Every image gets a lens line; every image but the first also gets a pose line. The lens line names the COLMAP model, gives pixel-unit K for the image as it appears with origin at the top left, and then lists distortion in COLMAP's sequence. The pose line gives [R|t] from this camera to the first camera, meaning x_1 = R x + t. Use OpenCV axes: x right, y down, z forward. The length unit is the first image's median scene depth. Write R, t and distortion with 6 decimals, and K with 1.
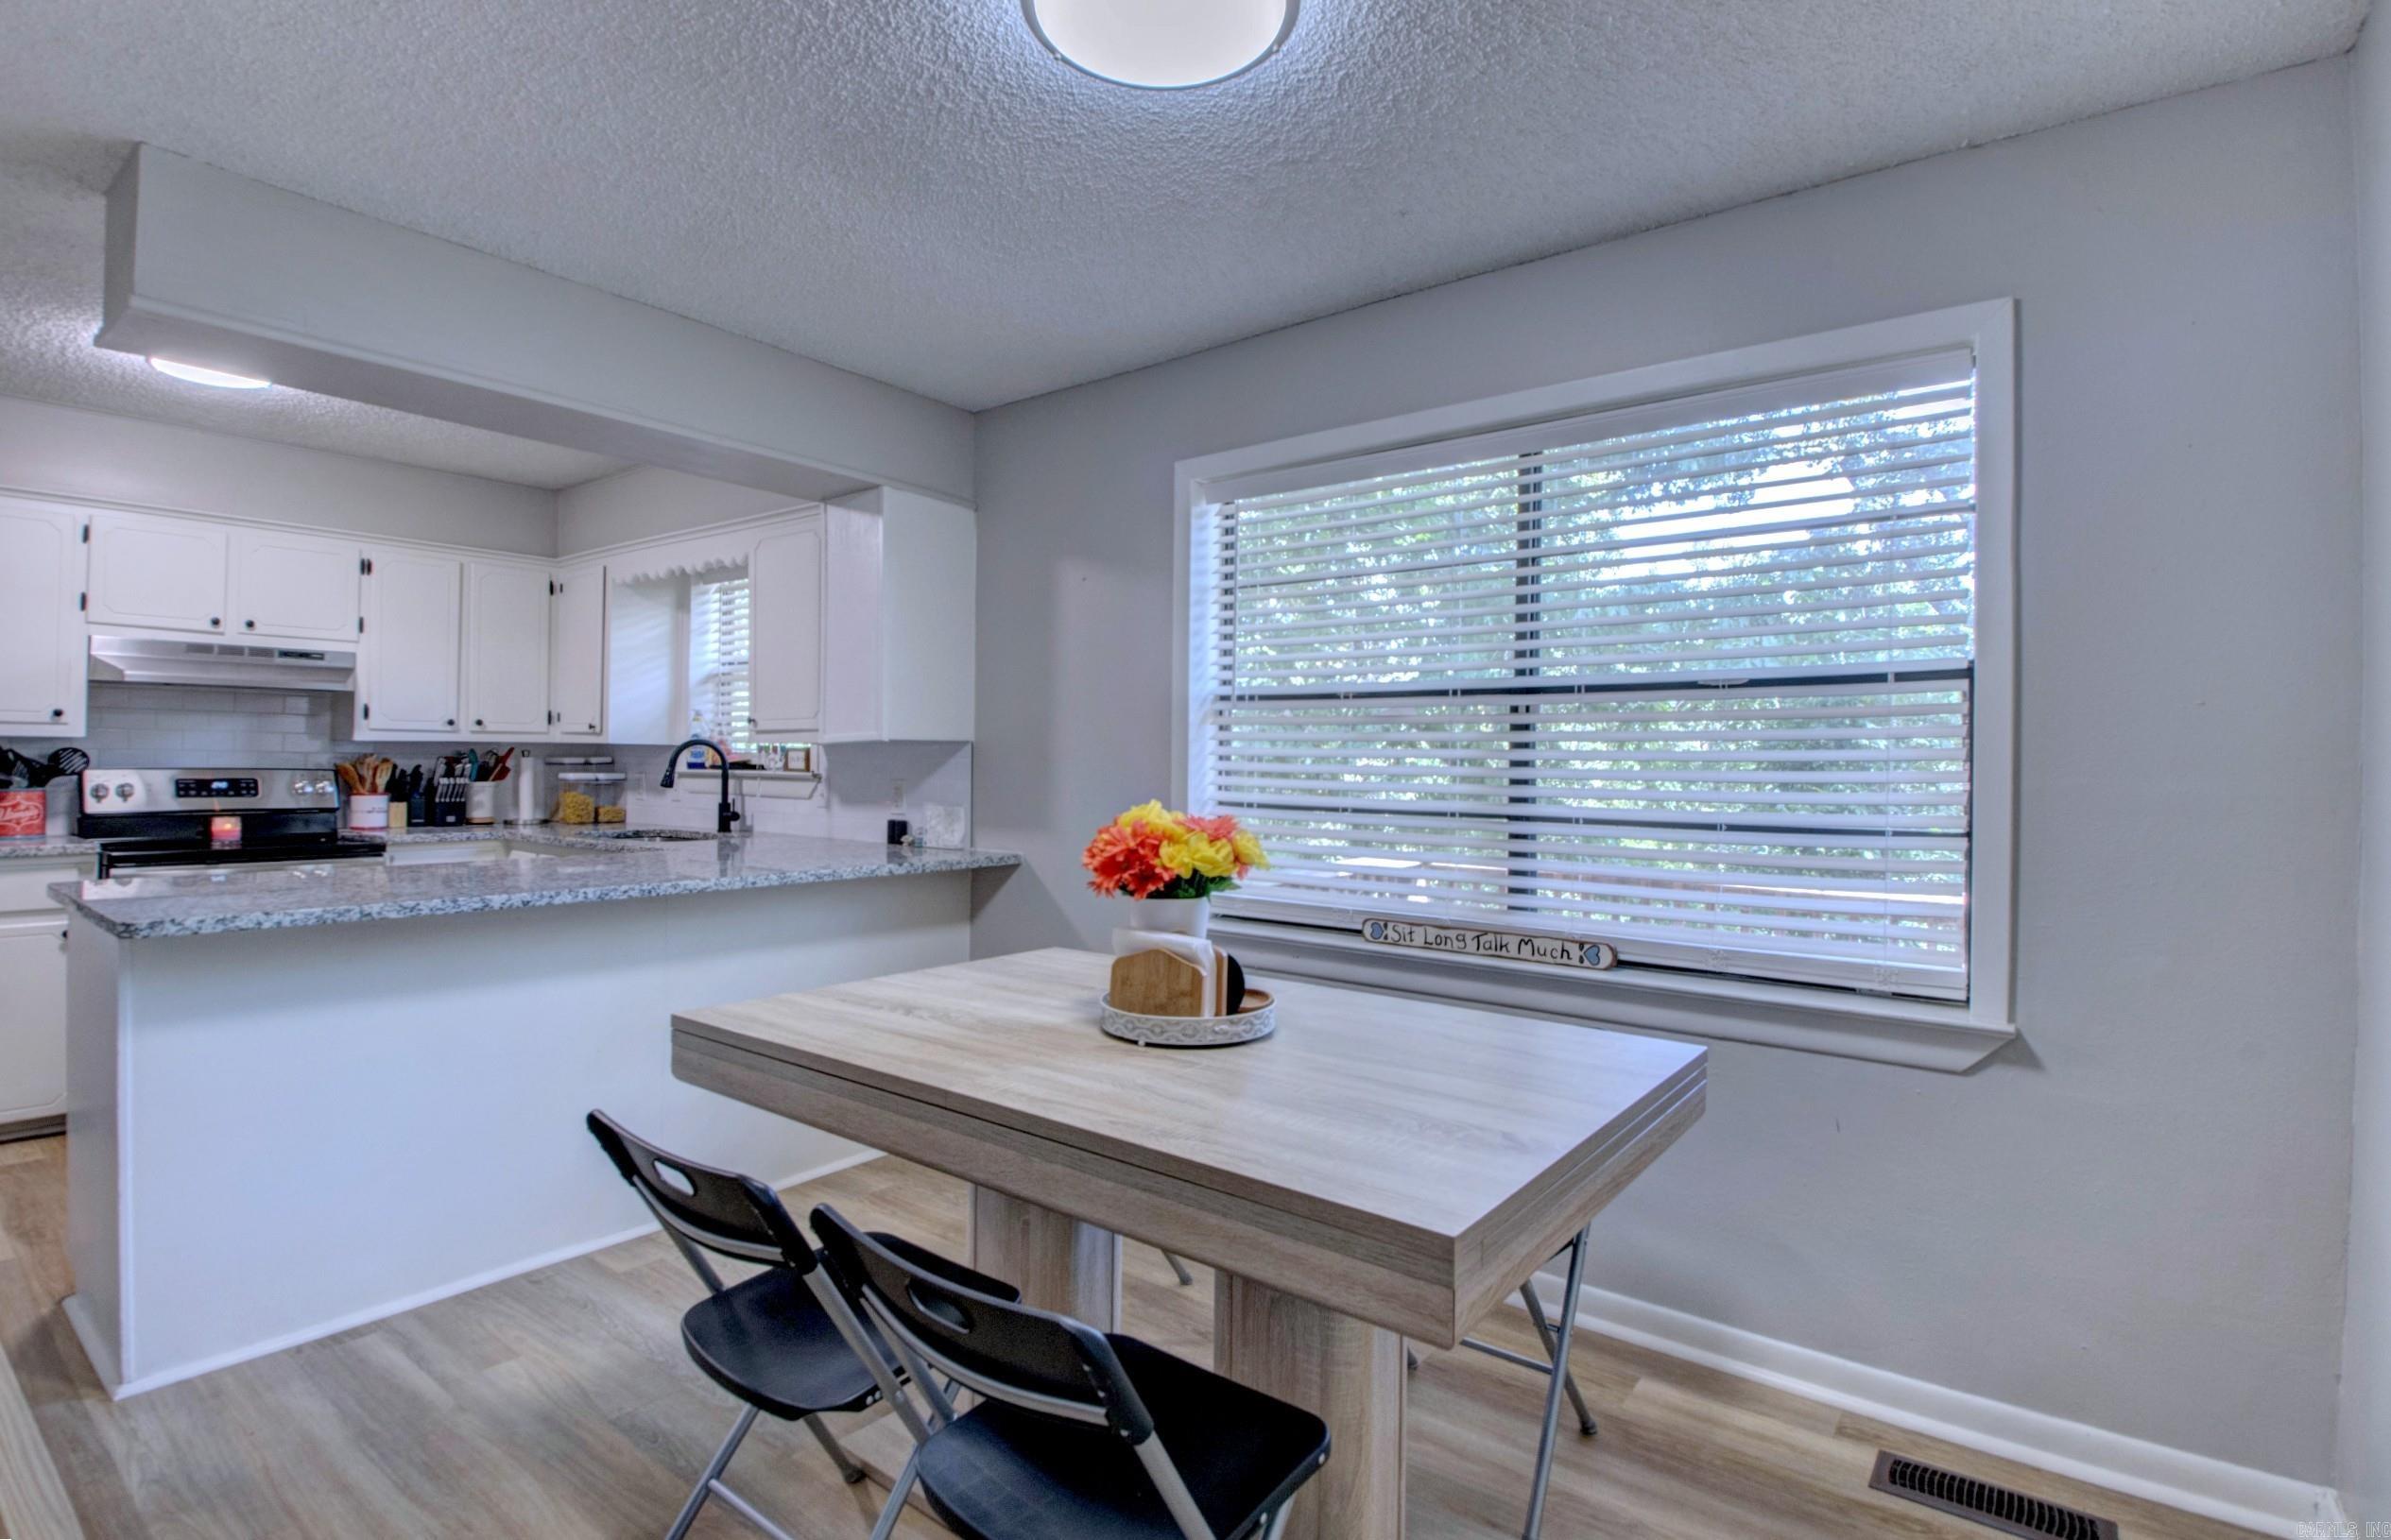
lens RADIAL K [[1124.0, 0, 1188.8], [0, 1124.0, 755.2], [0, 0, 1]] dist [0.018551, -0.027935]
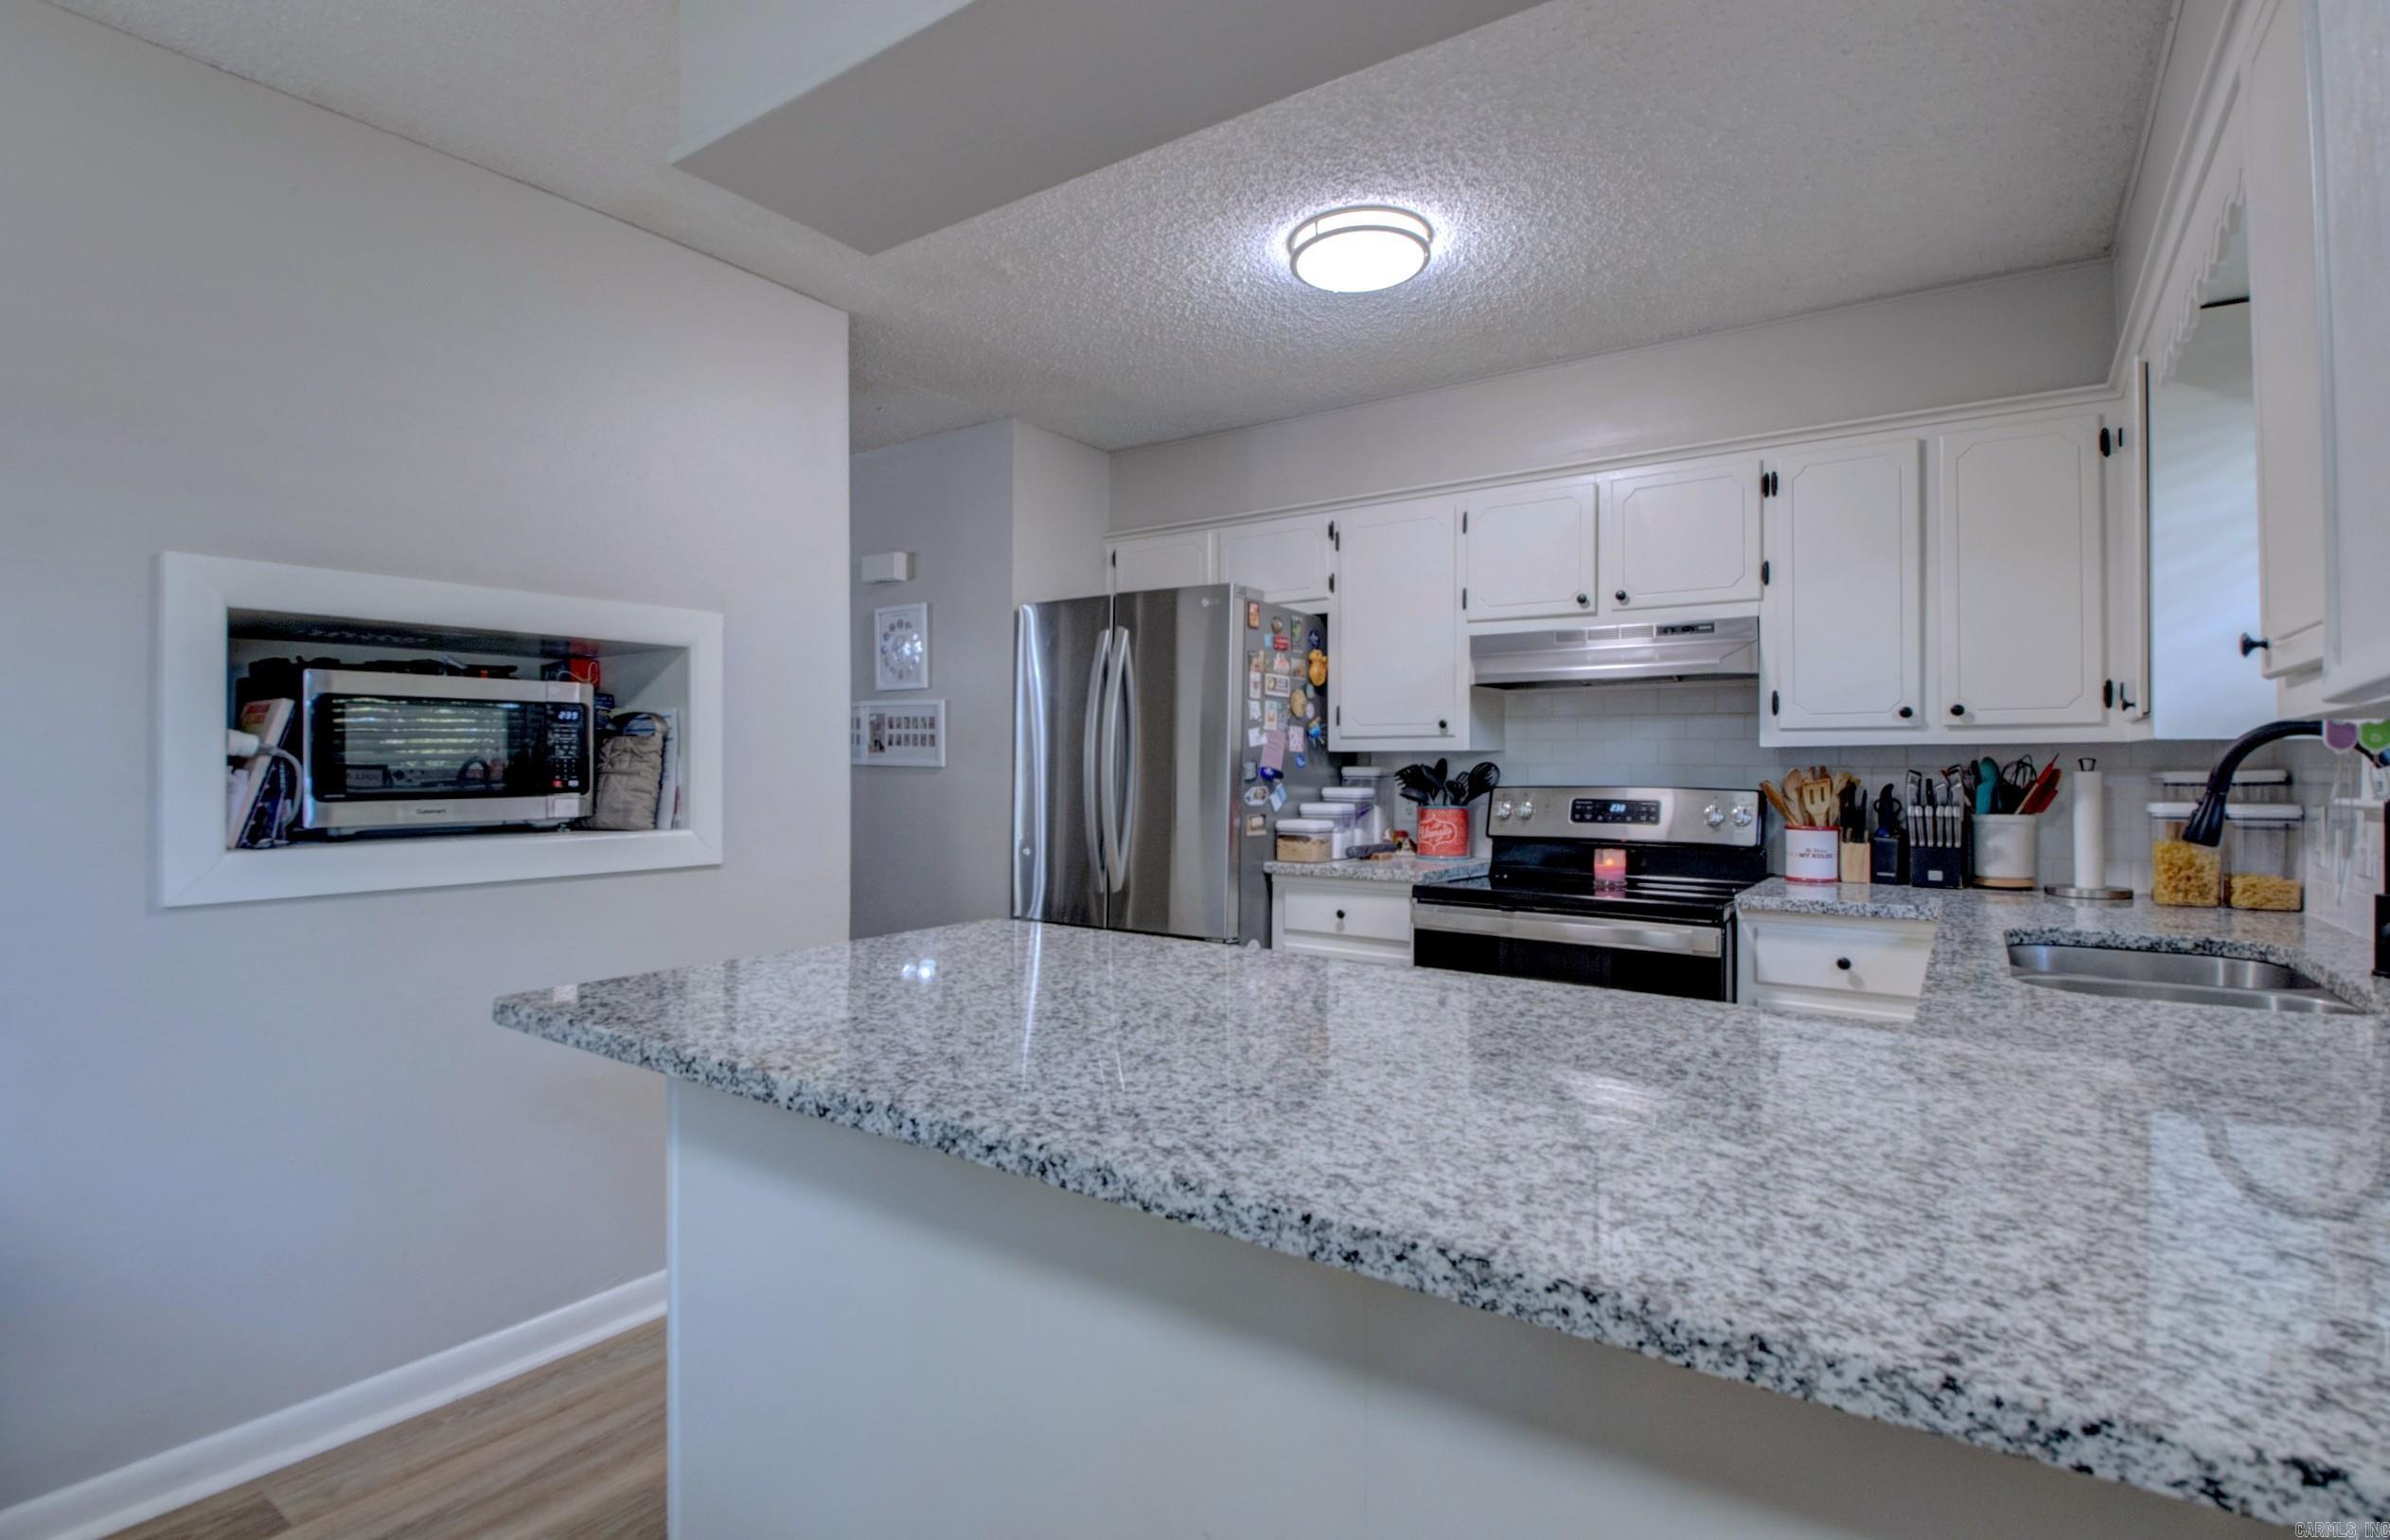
lens RADIAL K [[1147.9, 0, 1193.1], [0, 1147.9, 756.4], [0, 0, 1]] dist [0.032656, -0.036794]
pose [[0.048538, -0.017673, -0.998665, -0.073884], [0.003706, 0.999840, -0.017514, 0.003489], [0.998814, -0.002851, 0.048596, 0.649663]]
